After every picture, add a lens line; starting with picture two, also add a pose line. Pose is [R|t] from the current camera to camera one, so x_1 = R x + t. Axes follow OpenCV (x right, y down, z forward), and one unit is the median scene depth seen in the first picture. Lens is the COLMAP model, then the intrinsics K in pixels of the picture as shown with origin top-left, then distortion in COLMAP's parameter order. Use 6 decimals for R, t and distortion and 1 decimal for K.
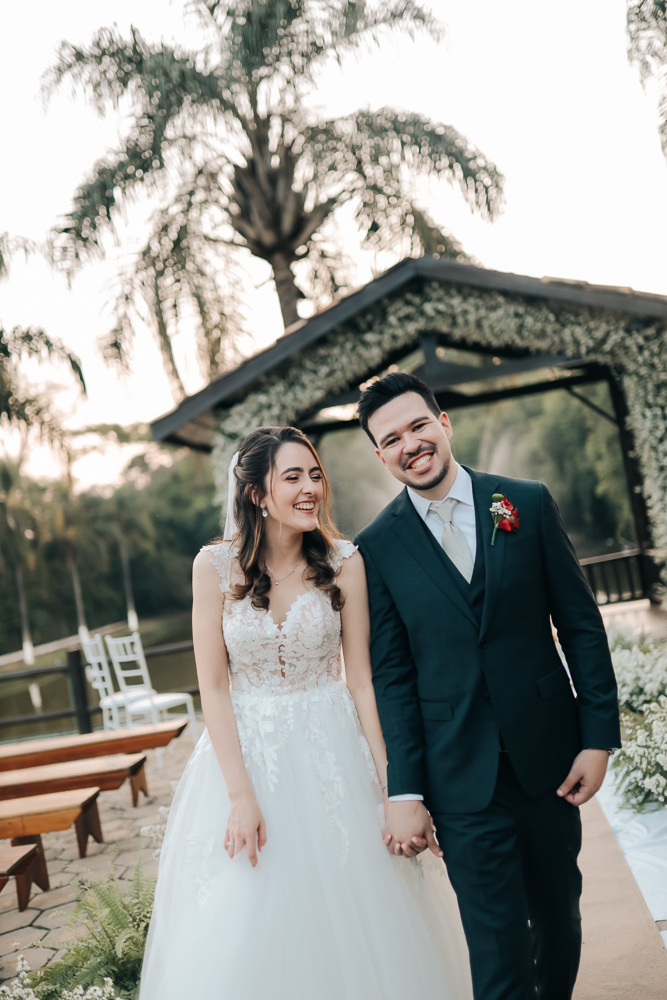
lens RADIAL K [[998.9, 0, 331.4], [0, 998.9, 497.2], [0, 0, 1]] dist [-0.069849, 0.157278]
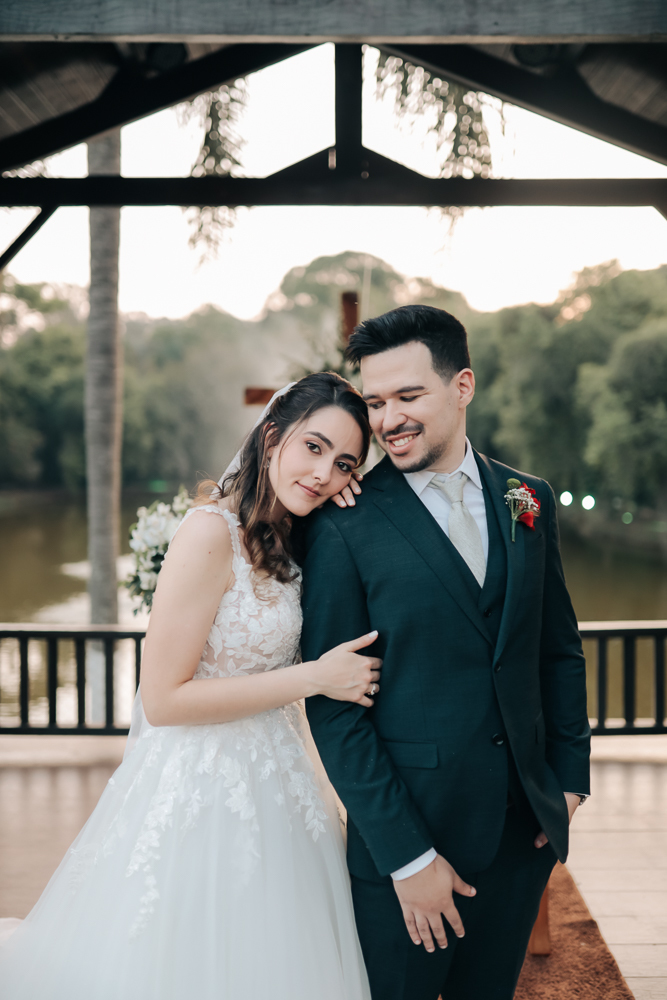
lens RADIAL K [[1000.7, 0, 336.5], [0, 1000.7, 502.7], [0, 0, 1]] dist [-0.046235, 0.006080]
pose [[0.976922, 0.165066, 0.135562, 0.052351], [-0.177181, 0.980697, 0.082710, 0.000791], [-0.119293, -0.104821, 0.987310, 0.447007]]
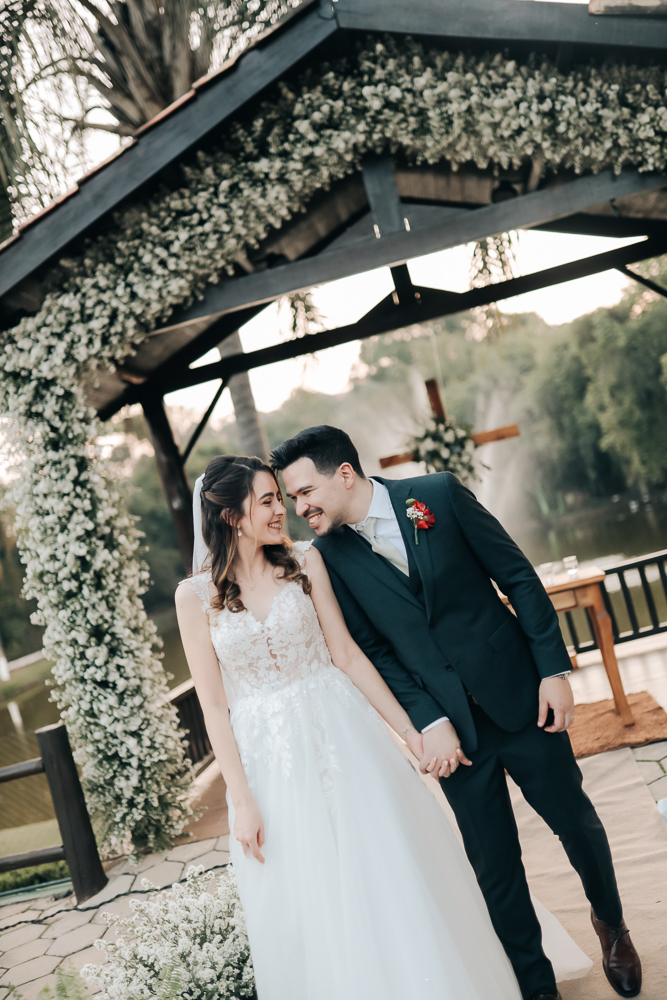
lens RADIAL K [[998.9, 0, 331.4], [0, 998.9, 497.2], [0, 0, 1]] dist [-0.069849, 0.157278]
pose [[0.996695, -0.081094, 0.004684, 0.035458], [0.080968, 0.996460, 0.022629, 0.001924], [-0.006502, -0.022175, 0.999733, 0.294121]]
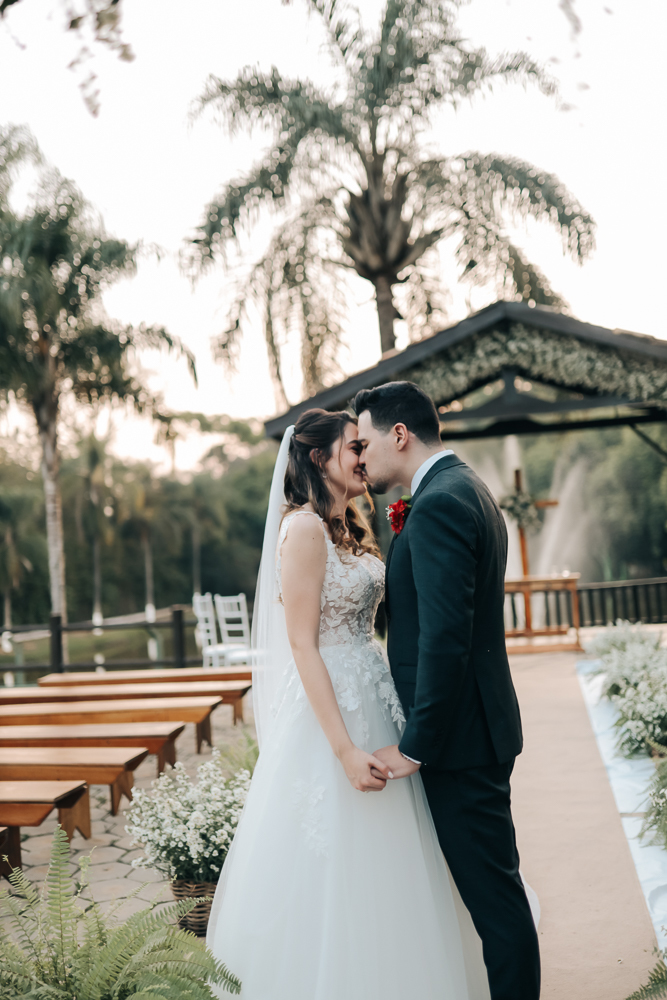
lens RADIAL K [[998.9, 0, 331.4], [0, 998.9, 497.2], [0, 0, 1]] dist [-0.069849, 0.157278]
pose [[0.992353, 0.101313, -0.070511, -0.006727], [-0.101666, 0.994818, -0.001429, 0.004054], [0.070000, 0.008587, 0.997510, -0.097005]]
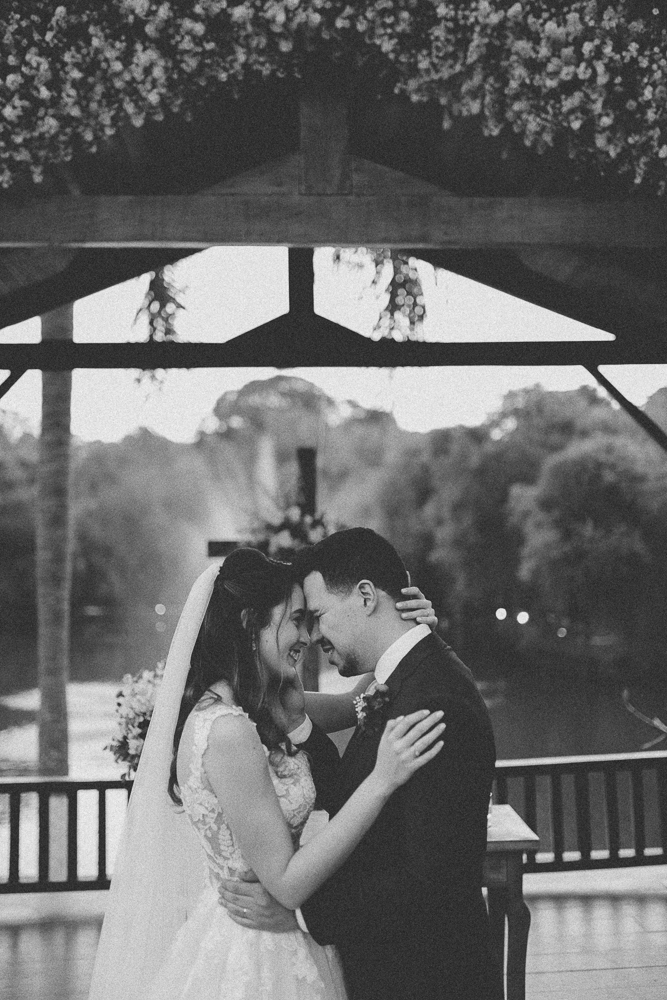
lens RADIAL K [[998.9, 0, 331.4], [0, 998.9, 497.2], [0, 0, 1]] dist [-0.069849, 0.157278]
pose [[0.970751, 0.164753, 0.174642, 0.041159], [-0.158508, 0.986130, -0.049217, -0.007765], [-0.180328, 0.020096, 0.983401, 0.434819]]
